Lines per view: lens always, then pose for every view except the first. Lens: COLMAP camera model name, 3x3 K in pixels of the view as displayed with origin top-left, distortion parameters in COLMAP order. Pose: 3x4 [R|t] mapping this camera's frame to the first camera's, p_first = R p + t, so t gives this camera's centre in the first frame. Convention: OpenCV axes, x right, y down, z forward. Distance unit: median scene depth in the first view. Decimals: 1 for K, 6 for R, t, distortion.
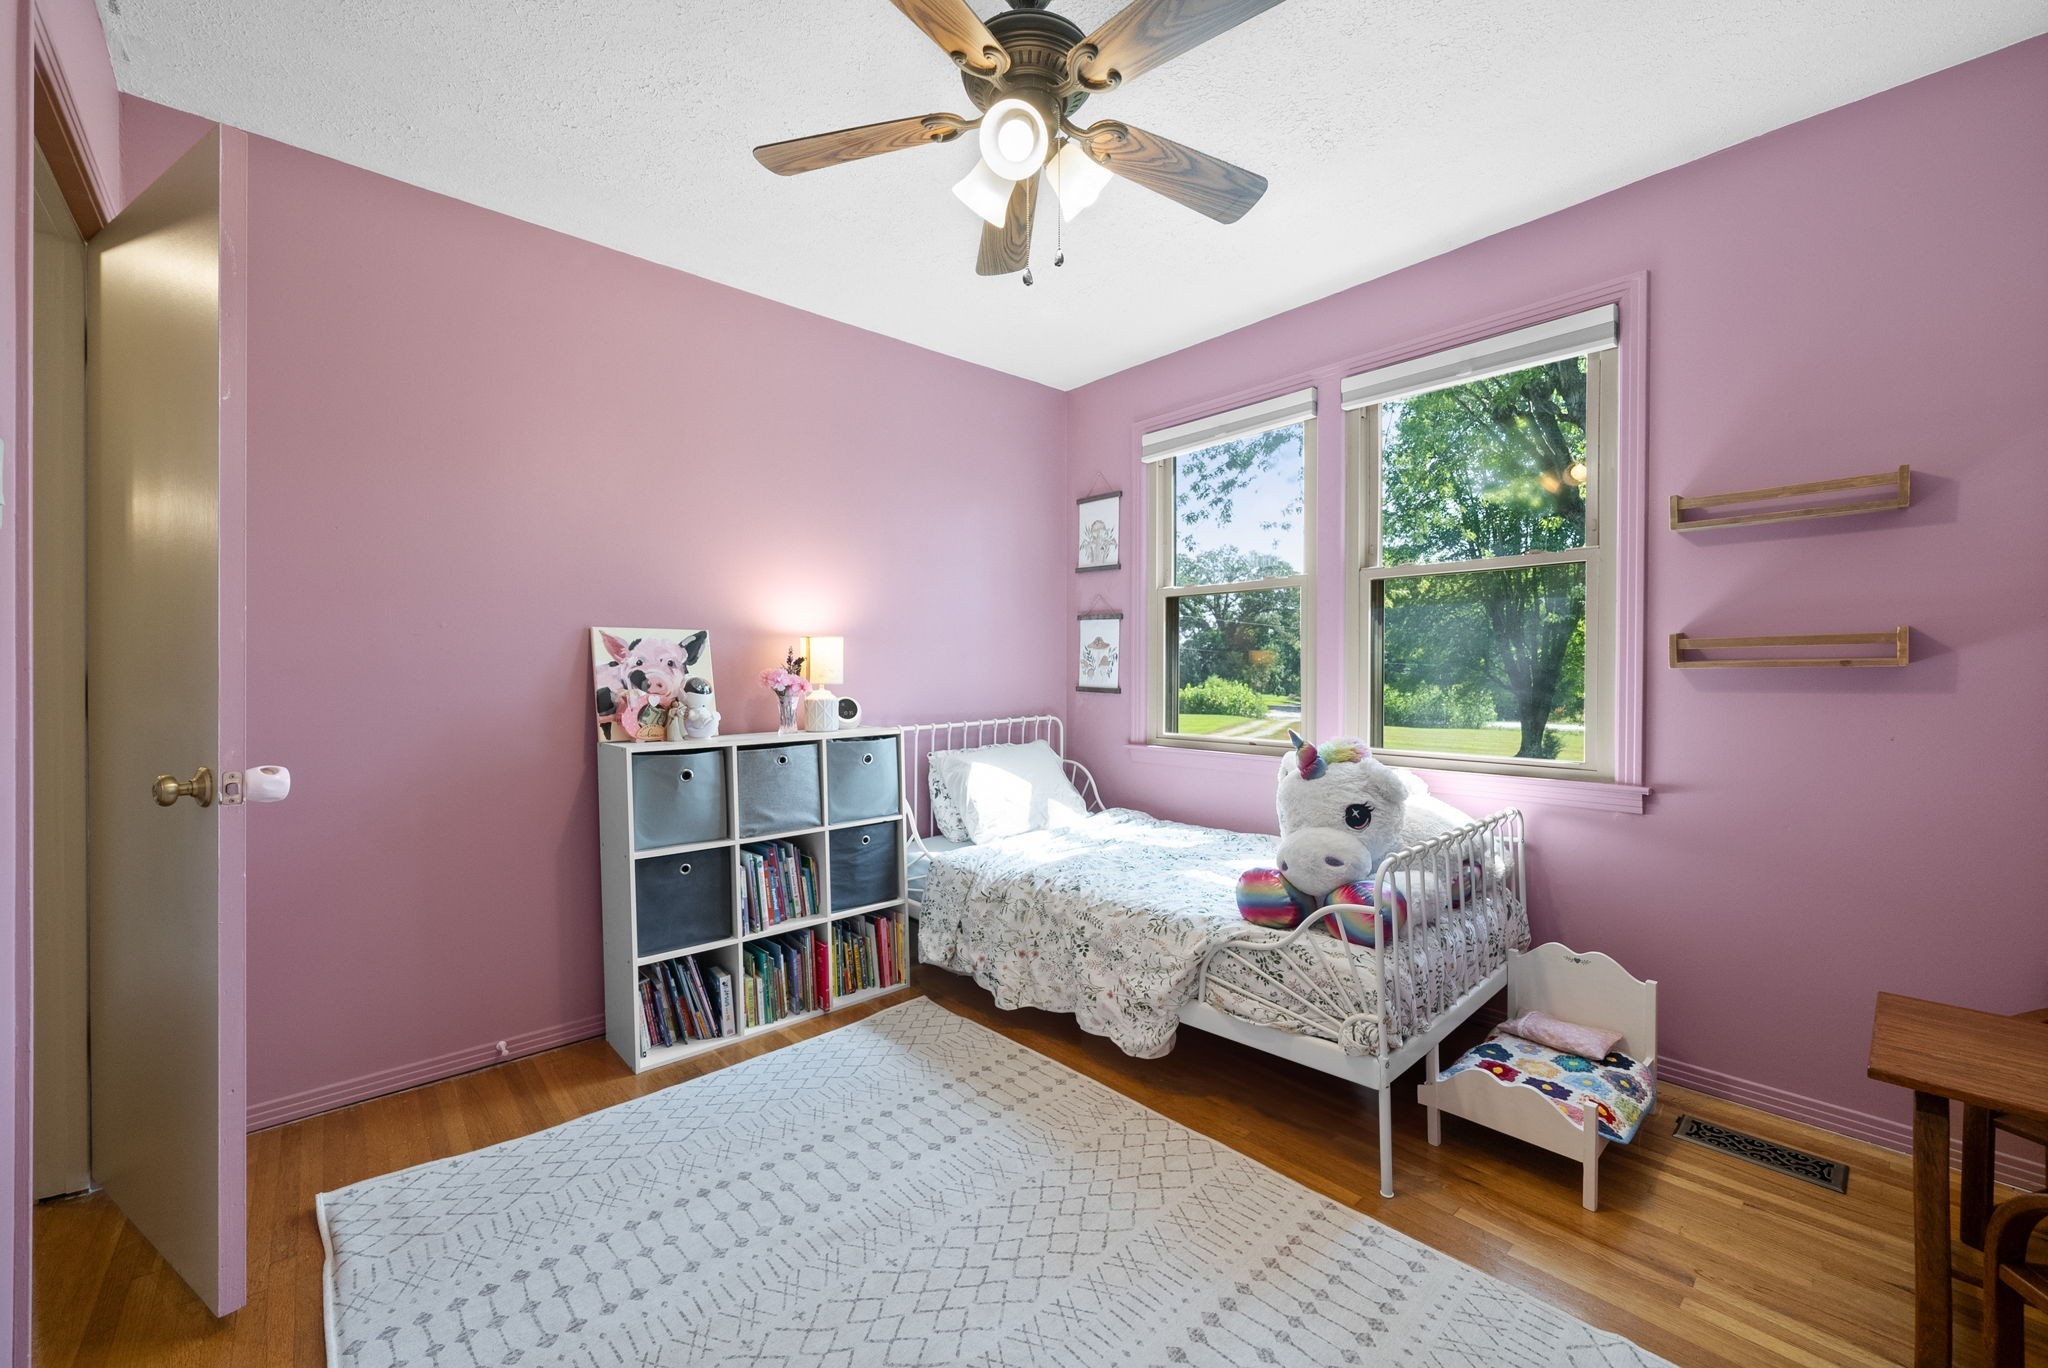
lens RADIAL K [[809.8, 0, 1024.0], [0, 809.8, 684.0], [0, 0, 1]] dist [-0.000390, -0.000067]
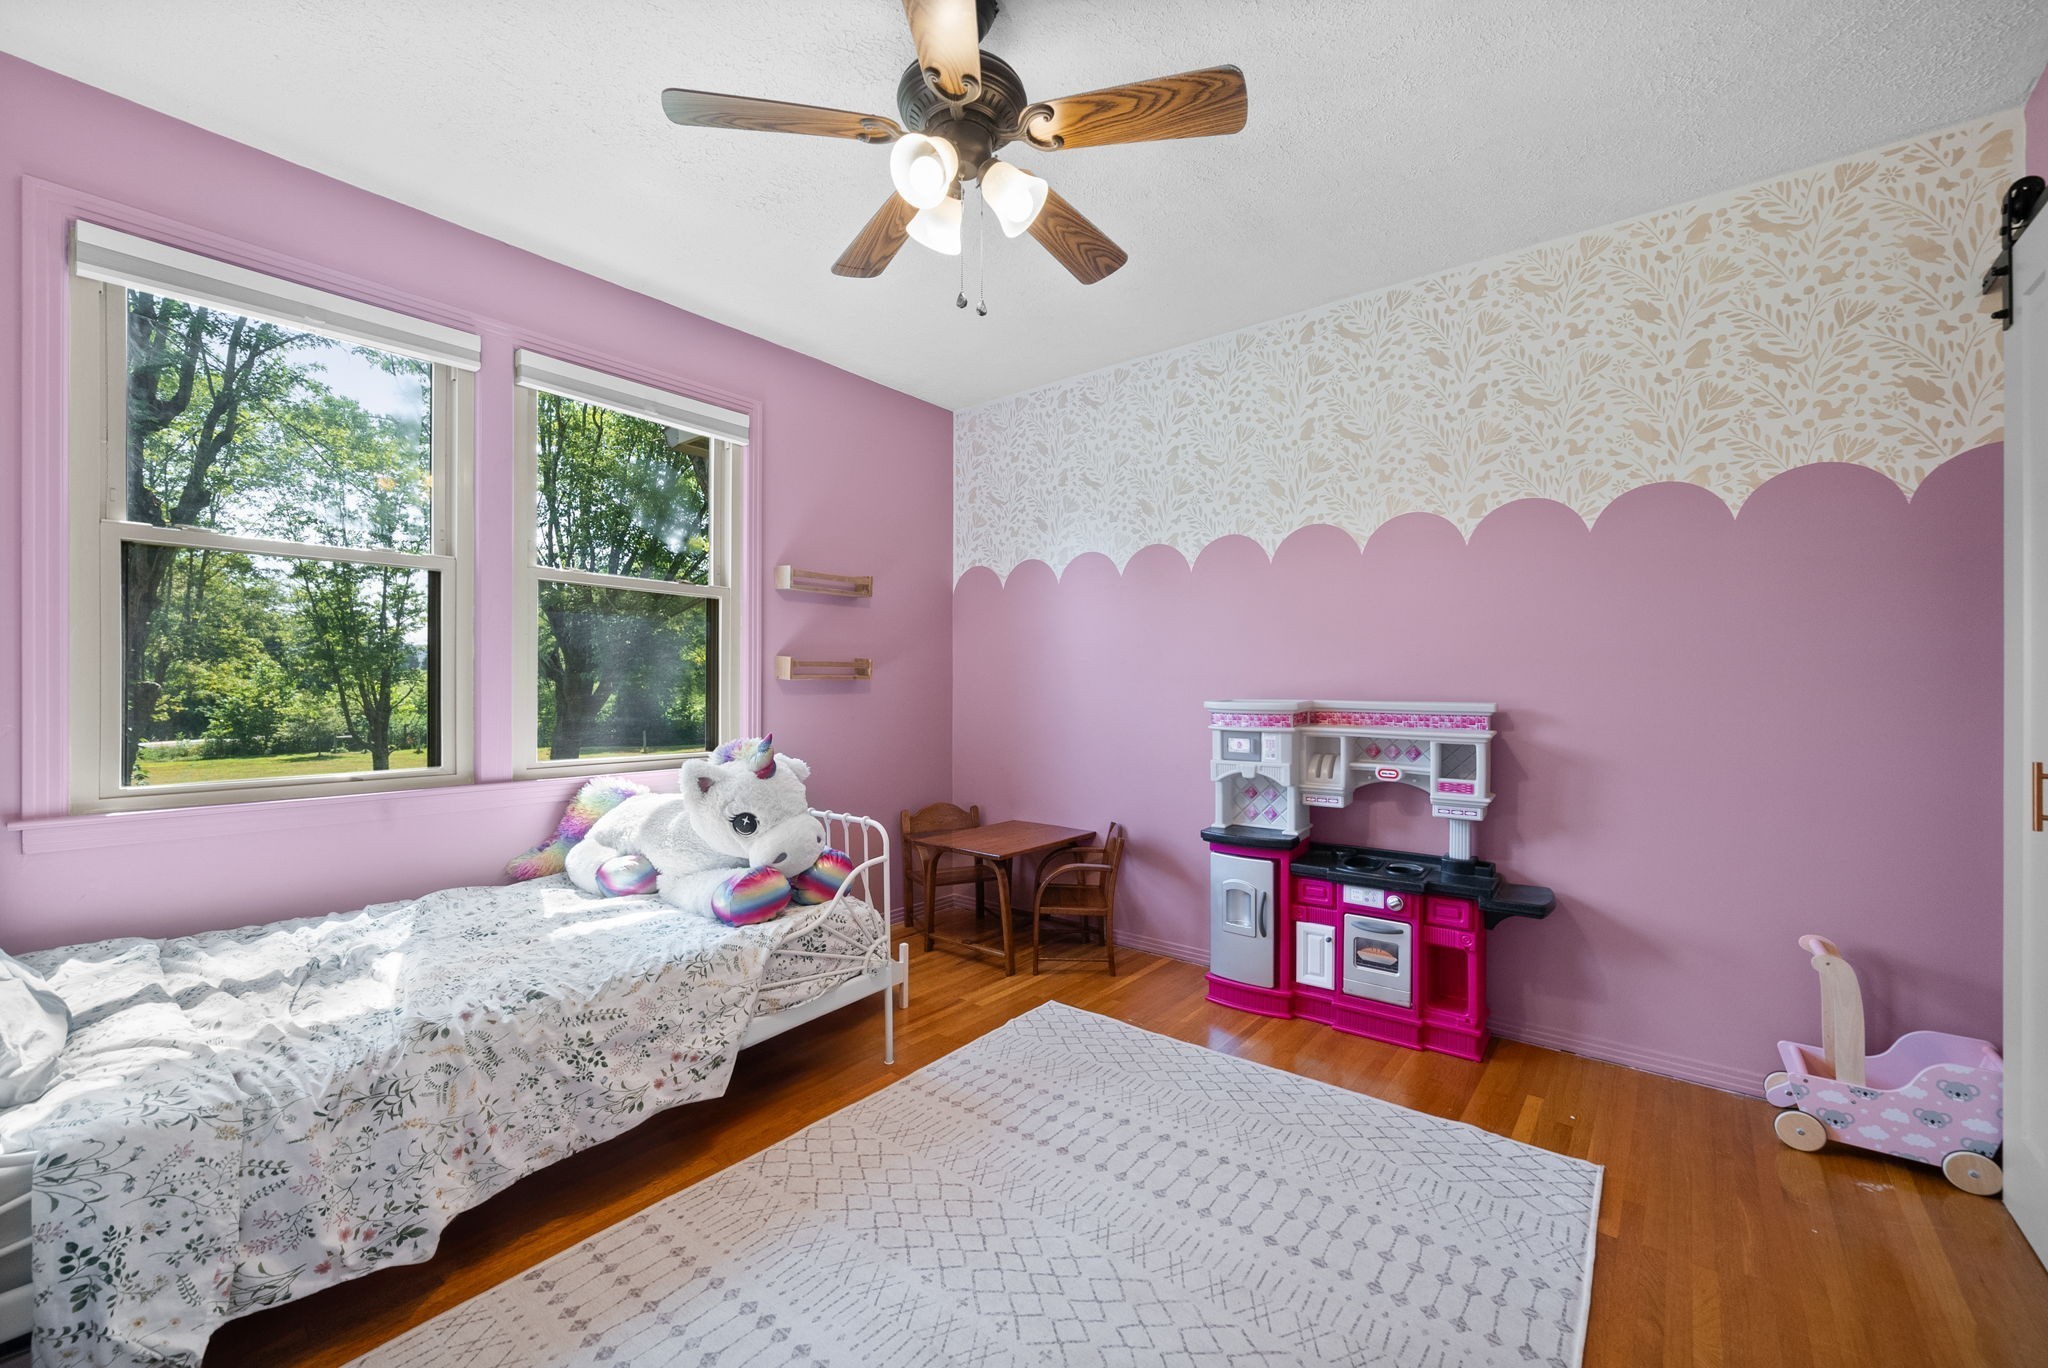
lens RADIAL K [[822.2, 0, 1024.0], [0, 822.2, 684.0], [0, 0, 1]] dist [-0.000061, 0.000000]
pose [[-0.164625, 0.001090, 0.986356, -0.851594], [0.005727, 0.999984, -0.000149, -0.008139], [-0.986340, 0.005625, -0.164628, 0.883813]]
